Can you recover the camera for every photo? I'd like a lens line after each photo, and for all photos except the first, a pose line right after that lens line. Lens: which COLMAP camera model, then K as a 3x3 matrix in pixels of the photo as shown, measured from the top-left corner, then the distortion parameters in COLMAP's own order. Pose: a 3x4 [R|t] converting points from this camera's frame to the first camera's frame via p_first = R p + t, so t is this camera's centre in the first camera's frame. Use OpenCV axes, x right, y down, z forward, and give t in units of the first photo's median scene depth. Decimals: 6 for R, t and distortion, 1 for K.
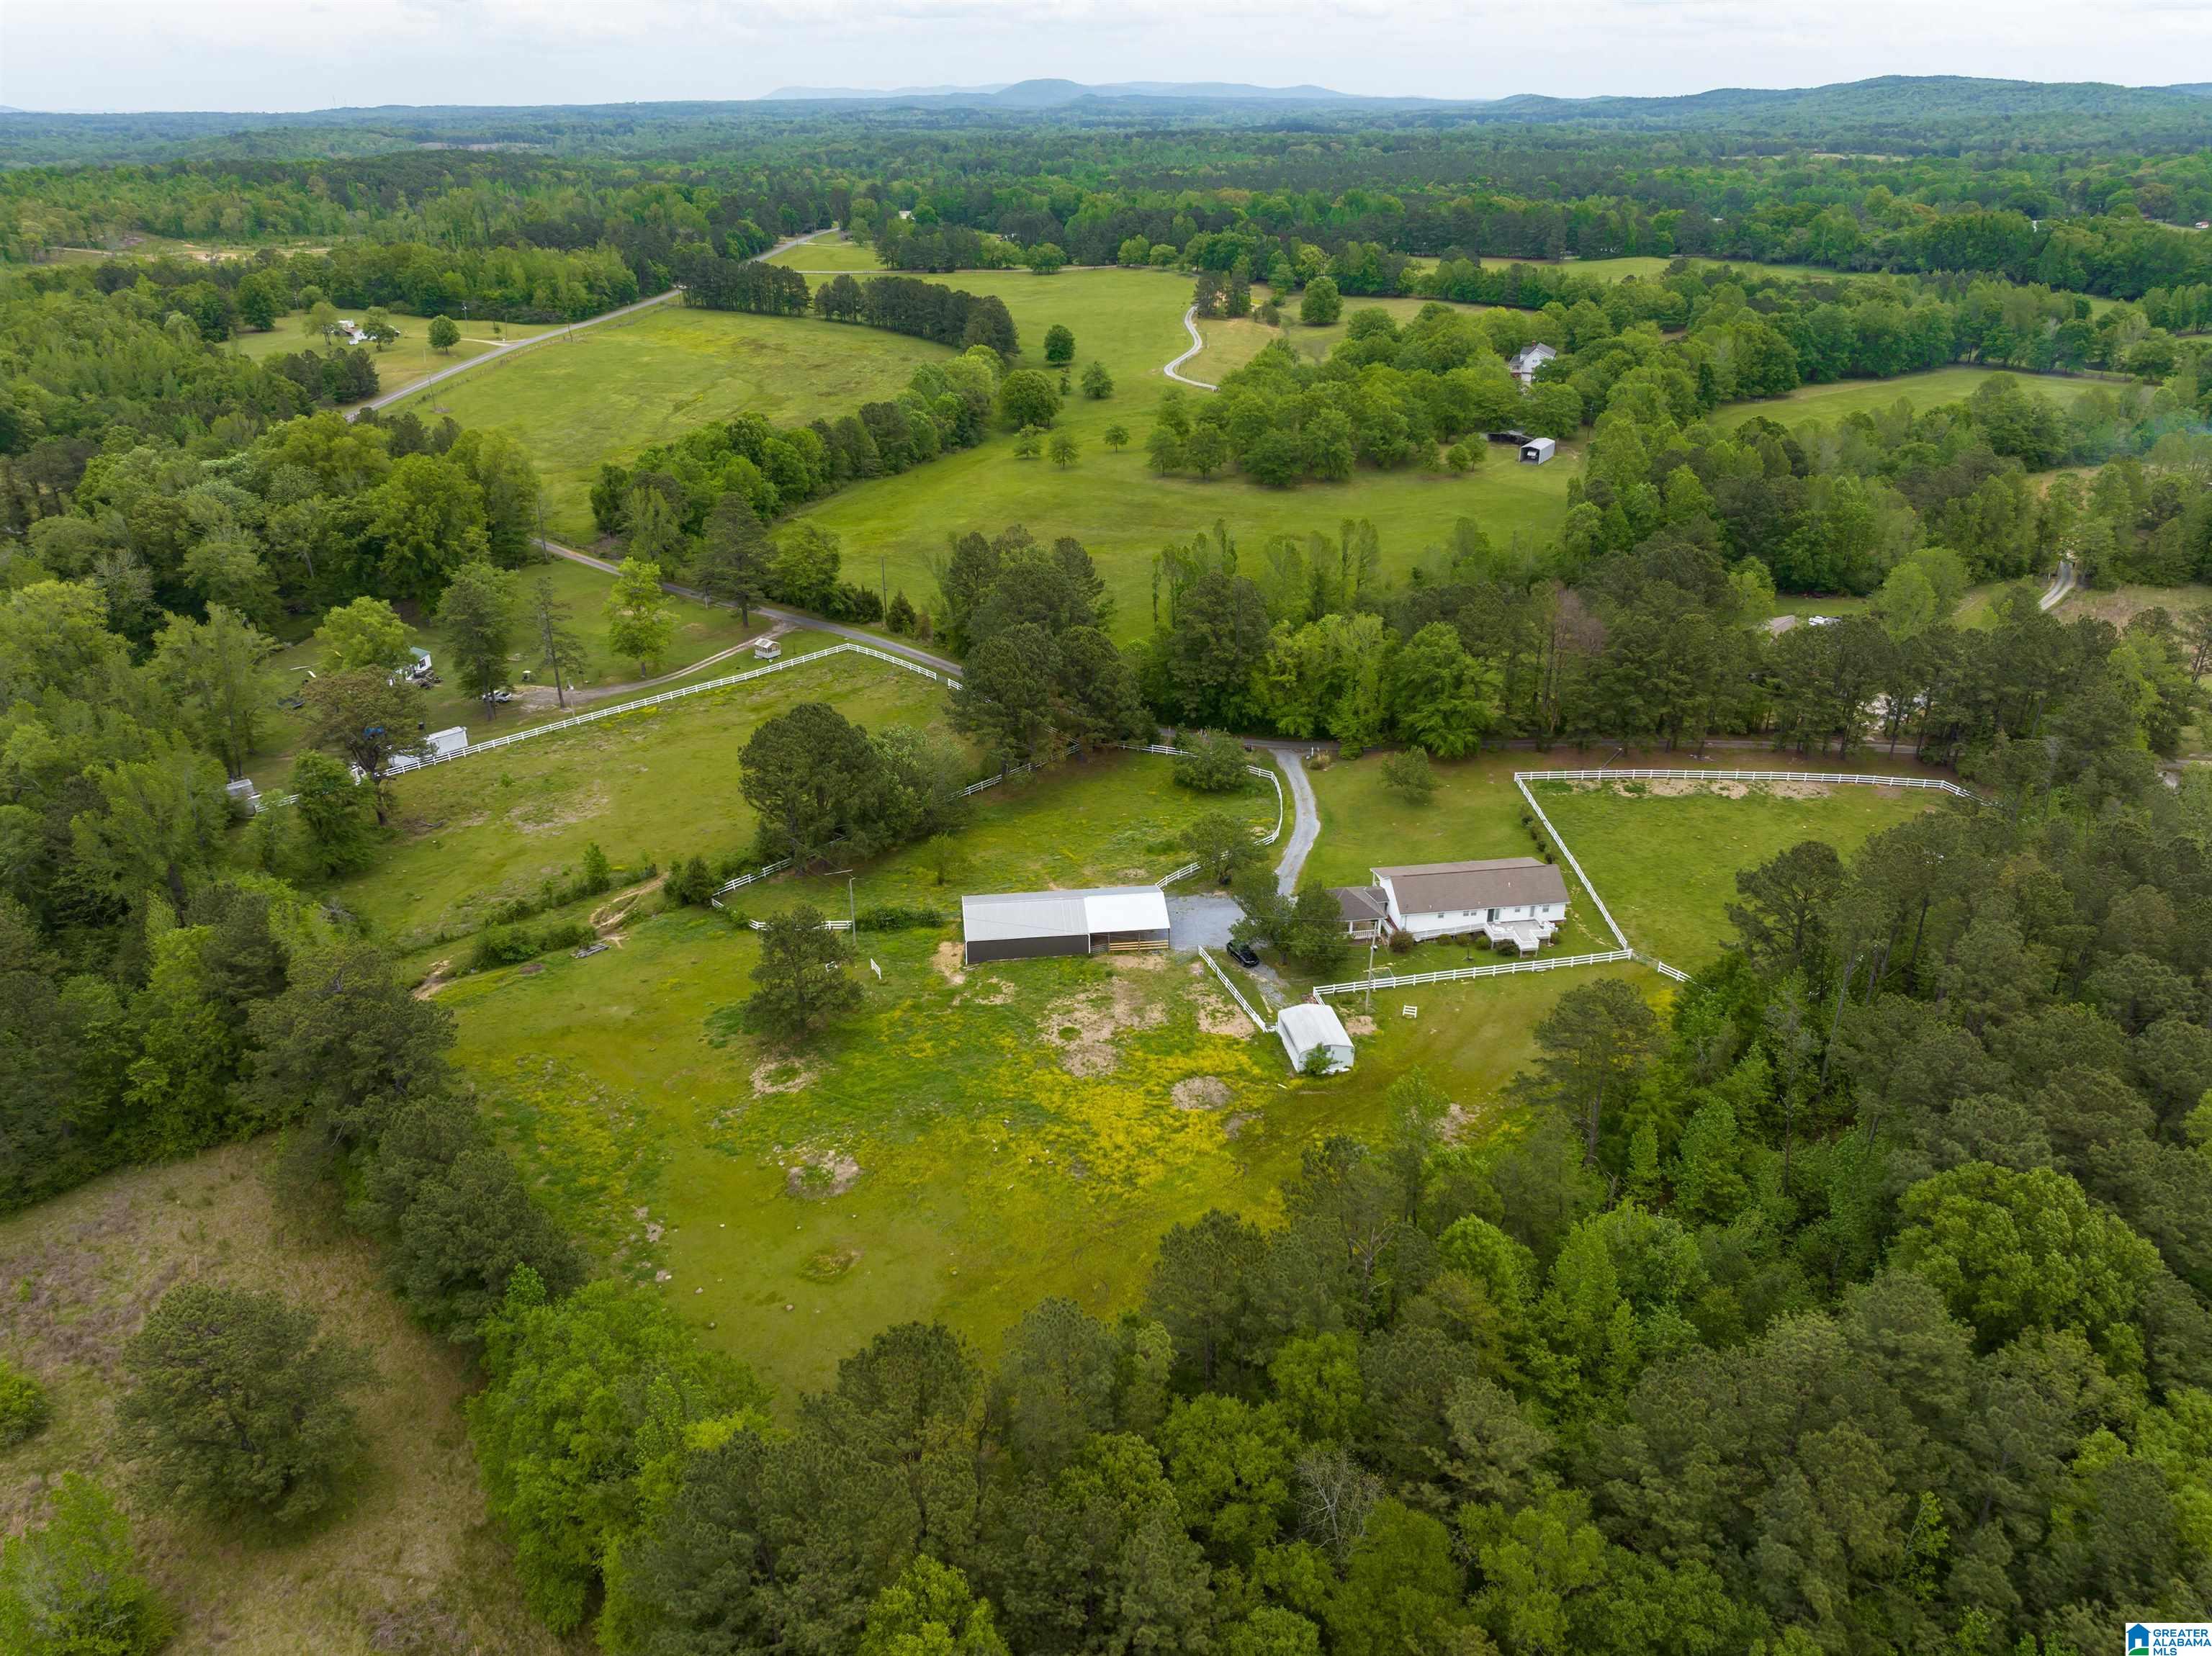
lens RADIAL K [[1548.4, 0, 1099.4], [0, 1548.4, 822.1], [0, 0, 1]] dist [-0.054916, 0.025832]
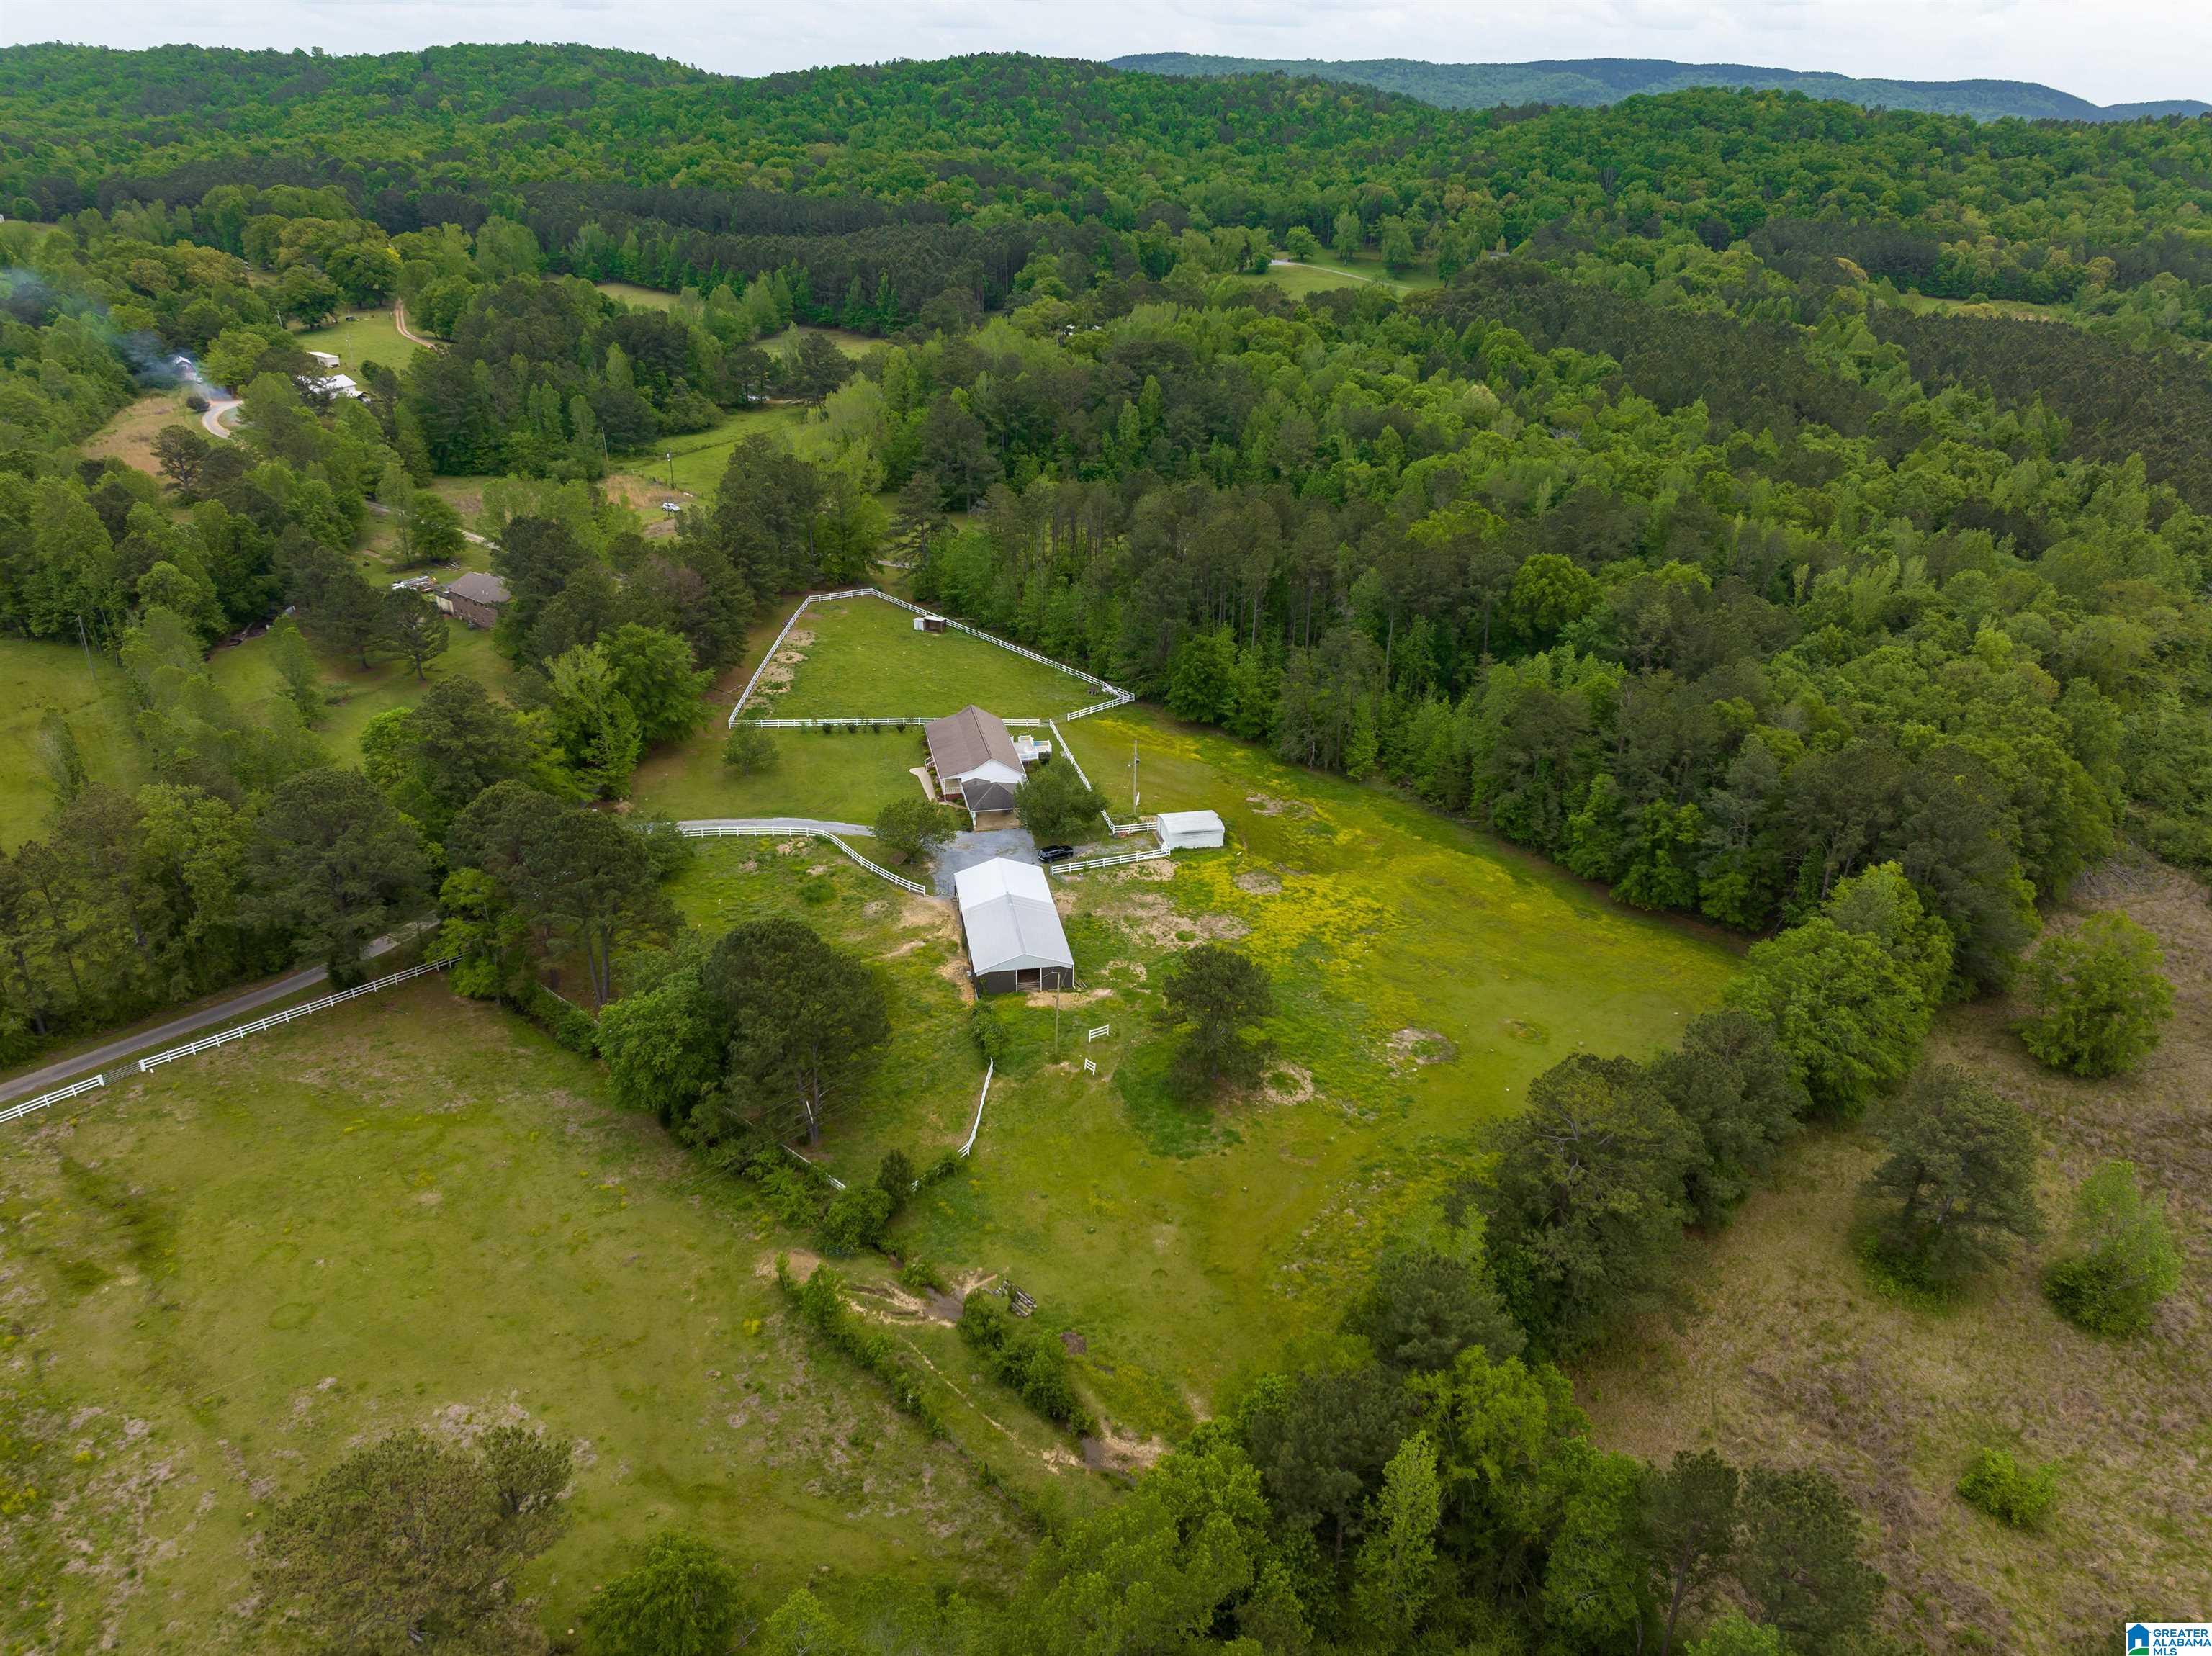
lens RADIAL K [[1548.4, 0, 1115.2], [0, 1548.4, 842.9], [0, 0, 1]] dist [-0.054916, 0.025832]
pose [[-0.072997, -0.437069, 0.896461, -0.638761], [0.409118, 0.806627, 0.426585, -0.267087], [-0.909557, 0.397898, 0.119932, 0.580208]]
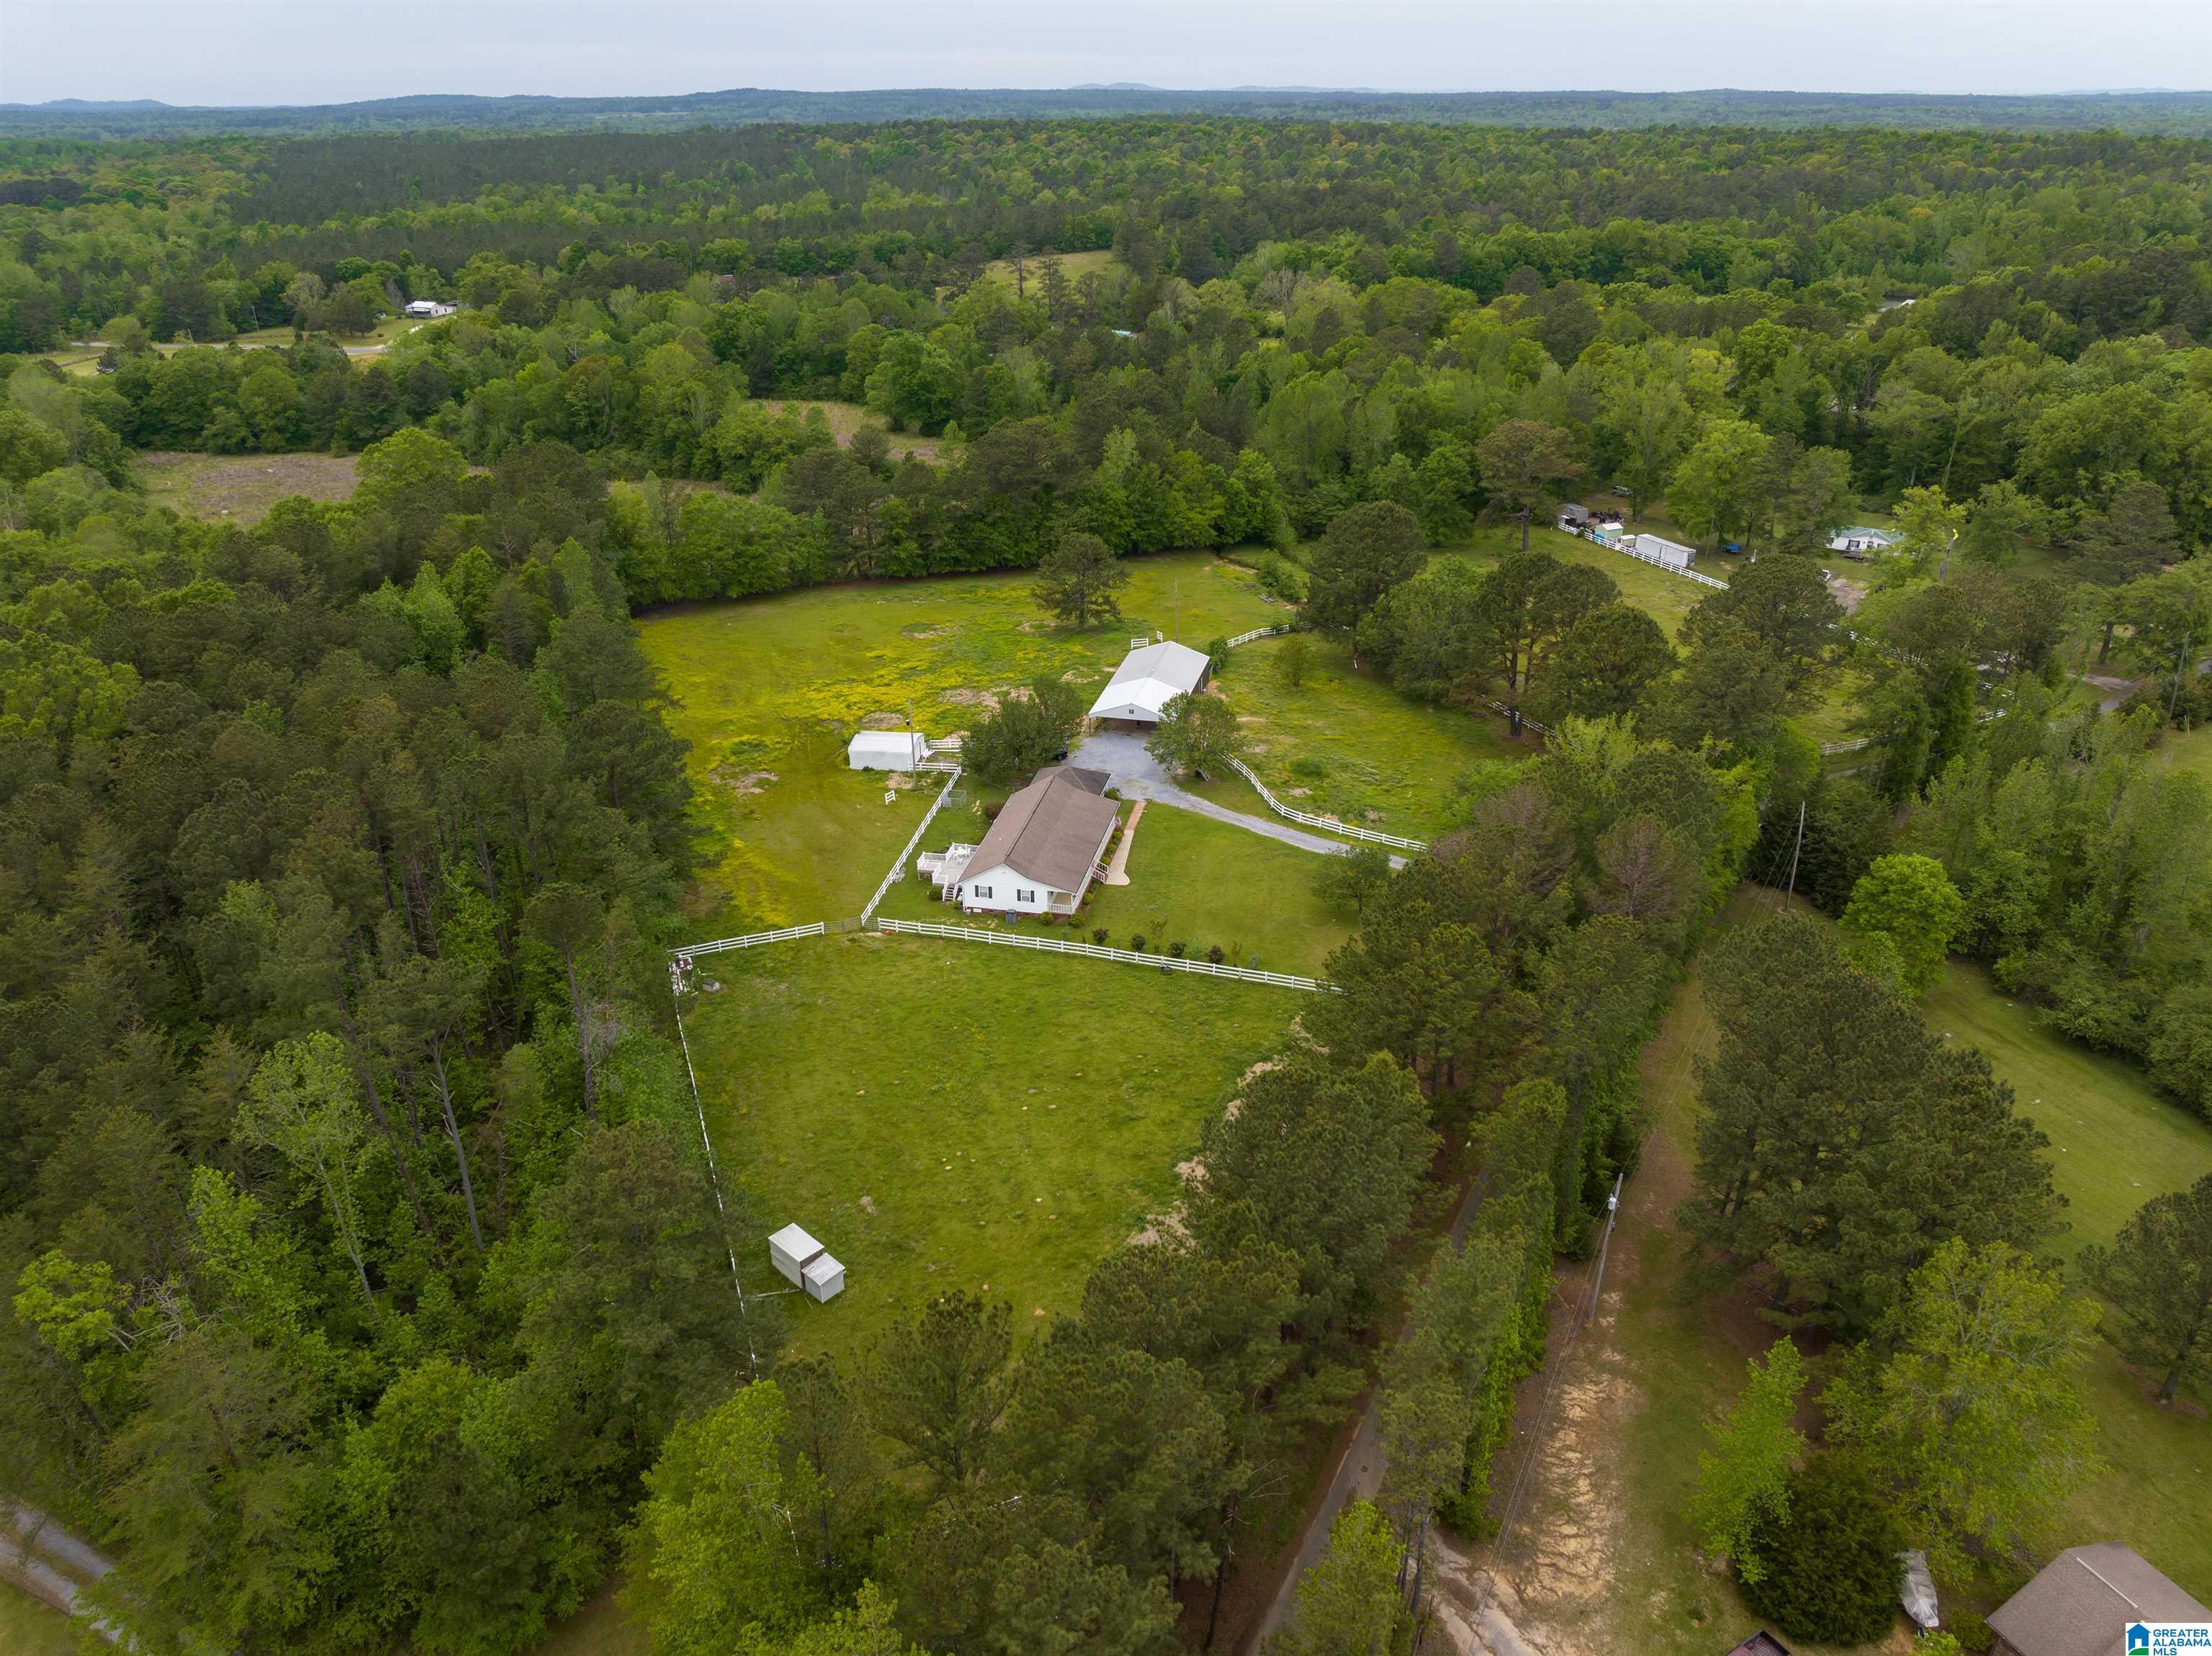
lens RADIAL K [[1548.4, 0, 1104.5], [0, 1548.4, 820.7], [0, 0, 1]] dist [-0.054916, 0.025832]
pose [[-0.341950, 0.405725, -0.847619, 0.684432], [-0.397997, 0.754571, 0.521748, -0.305533], [0.851275, 0.515761, -0.096548, 0.813428]]
